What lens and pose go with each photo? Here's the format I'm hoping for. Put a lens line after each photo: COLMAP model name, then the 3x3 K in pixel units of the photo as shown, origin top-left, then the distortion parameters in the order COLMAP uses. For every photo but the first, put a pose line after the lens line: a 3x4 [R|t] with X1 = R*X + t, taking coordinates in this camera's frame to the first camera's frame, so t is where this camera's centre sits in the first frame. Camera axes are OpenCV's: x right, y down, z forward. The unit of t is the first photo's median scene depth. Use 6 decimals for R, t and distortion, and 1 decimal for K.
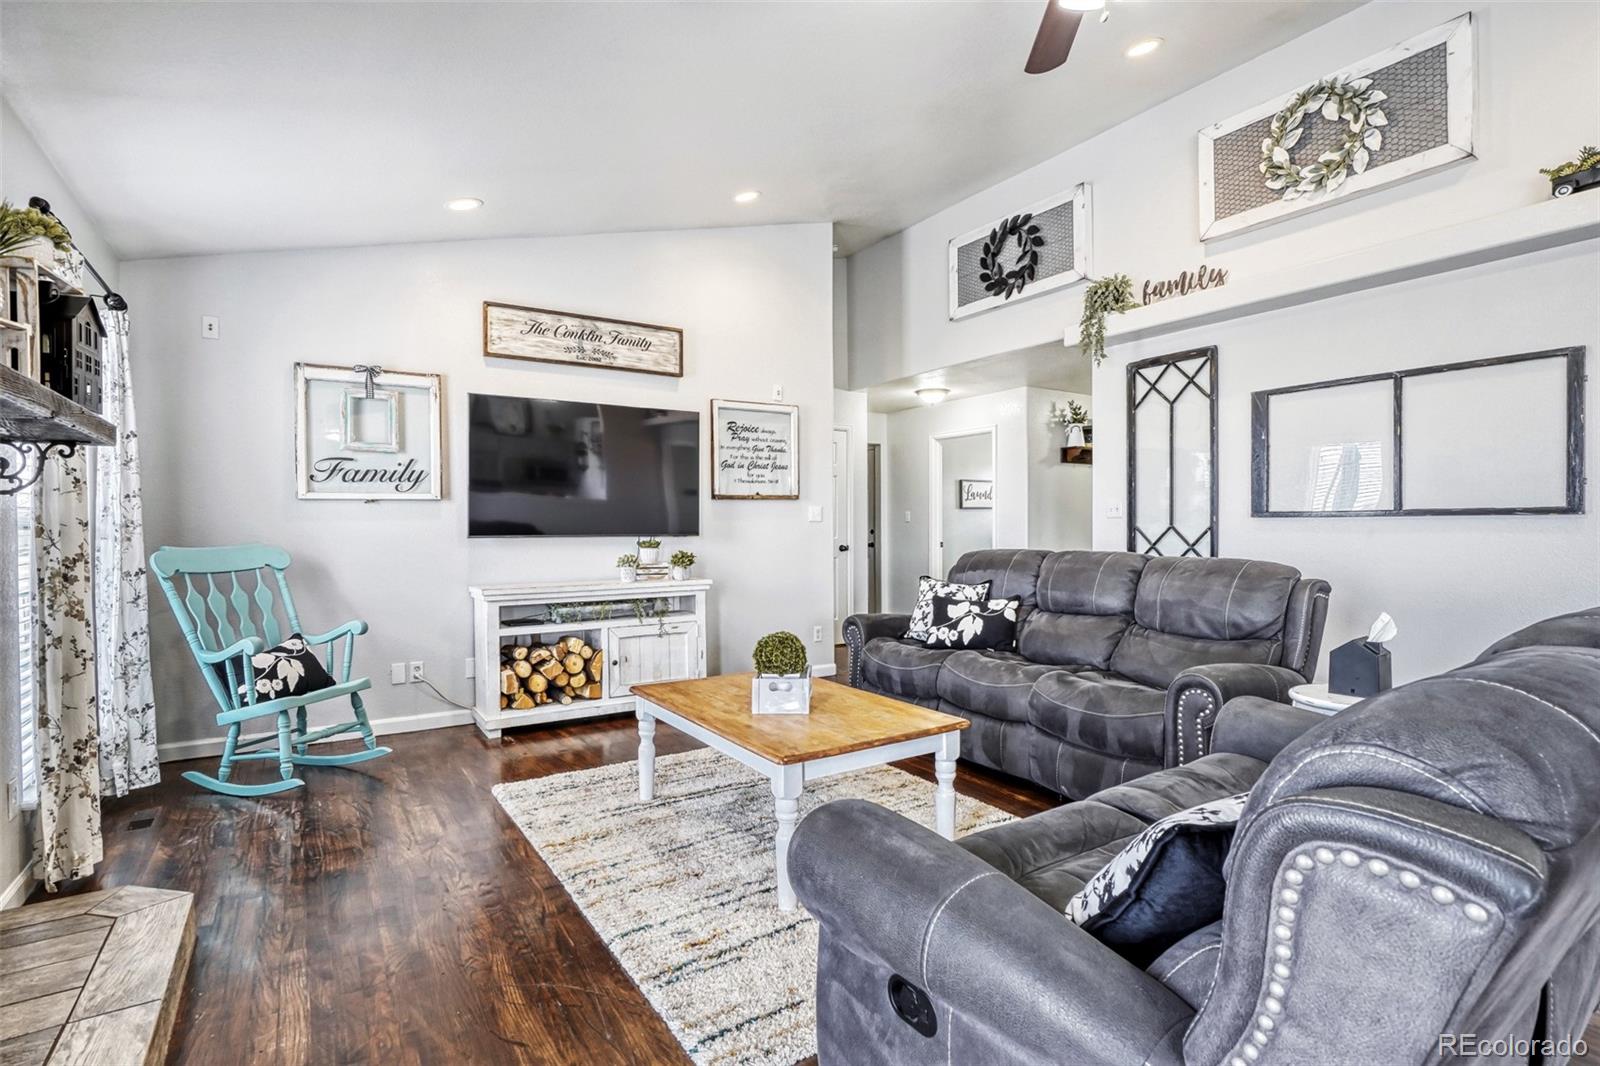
lens RADIAL K [[771.7, 0, 804.8], [0, 771.7, 540.8], [0, 0, 1]] dist [-0.021223, 0.000174]
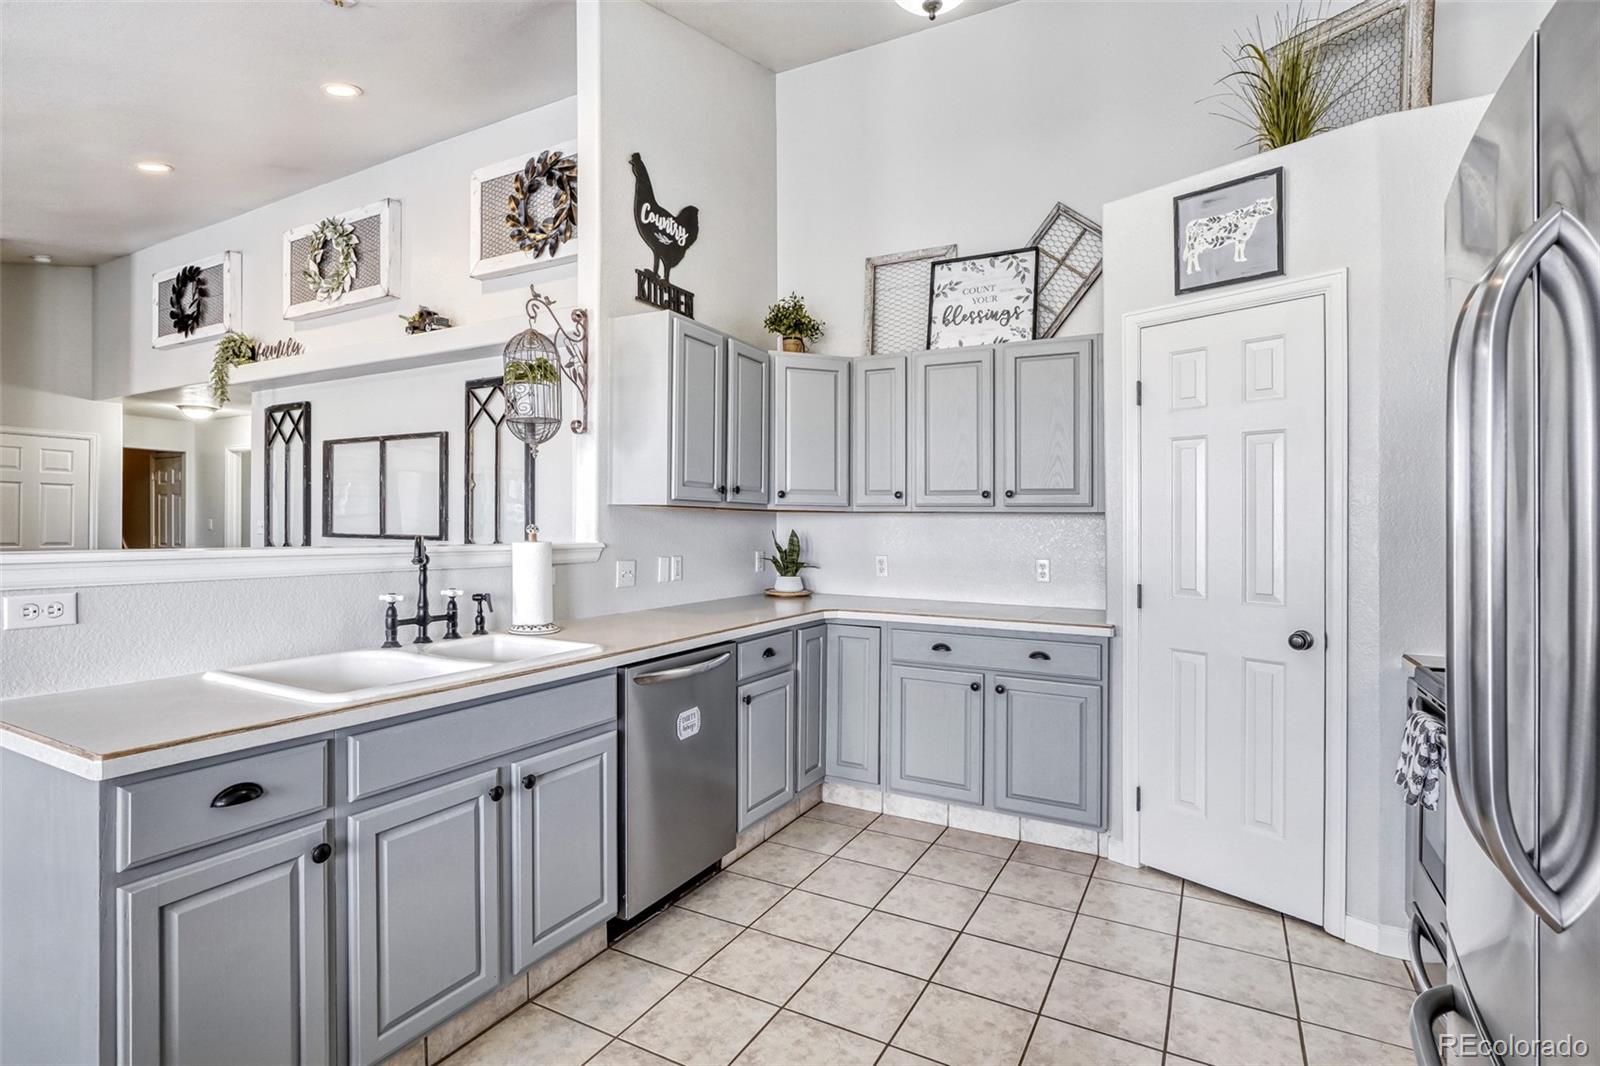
lens RADIAL K [[768.3, 0, 807.1], [0, 768.3, 524.6], [0, 0, 1]] dist [-0.002114, -0.000222]
pose [[0.883999, 0.013635, 0.467289, 0.653063], [-0.005501, 0.999809, -0.018767, -0.029614], [-0.467456, 0.014020, 0.883905, -0.495261]]
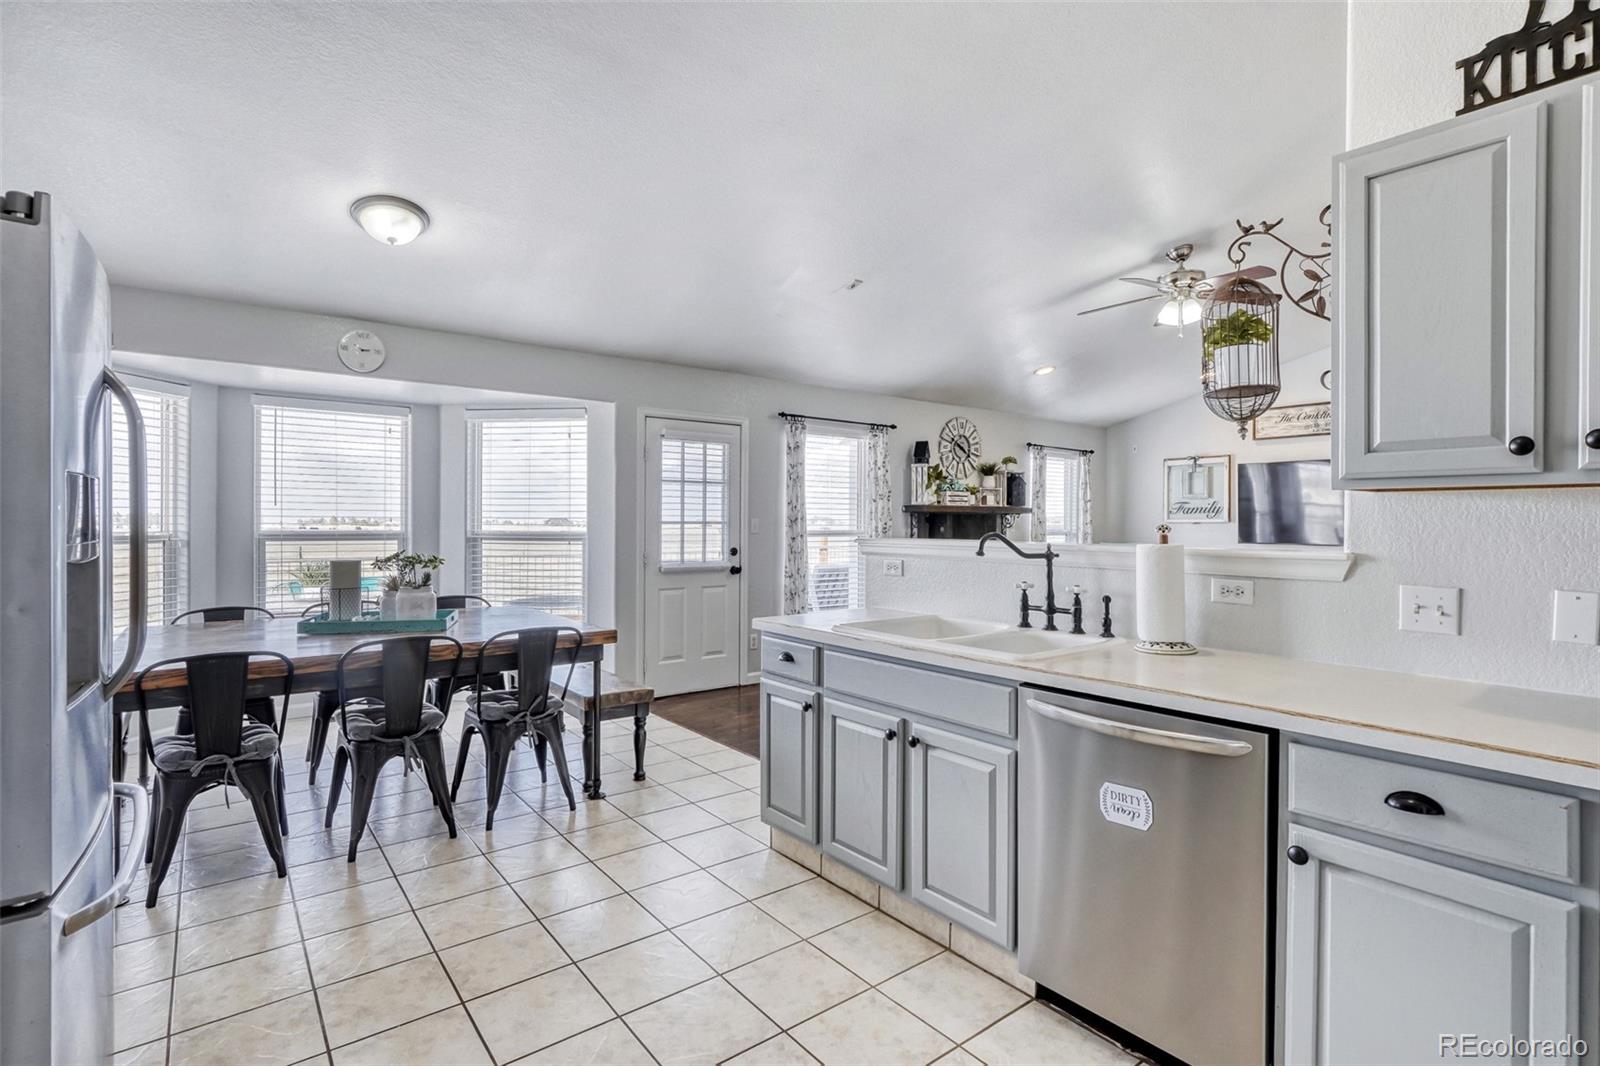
lens RADIAL K [[751.8, 0, 800.0], [0, 751.8, 533.0], [0, 0, 1]] dist [-0.020284, 0.000729]
pose [[0.084155, 0.020021, -0.996252, 1.170982], [-0.020278, 0.999625, 0.018376, -0.036992], [0.996246, 0.018655, 0.084529, -0.176686]]
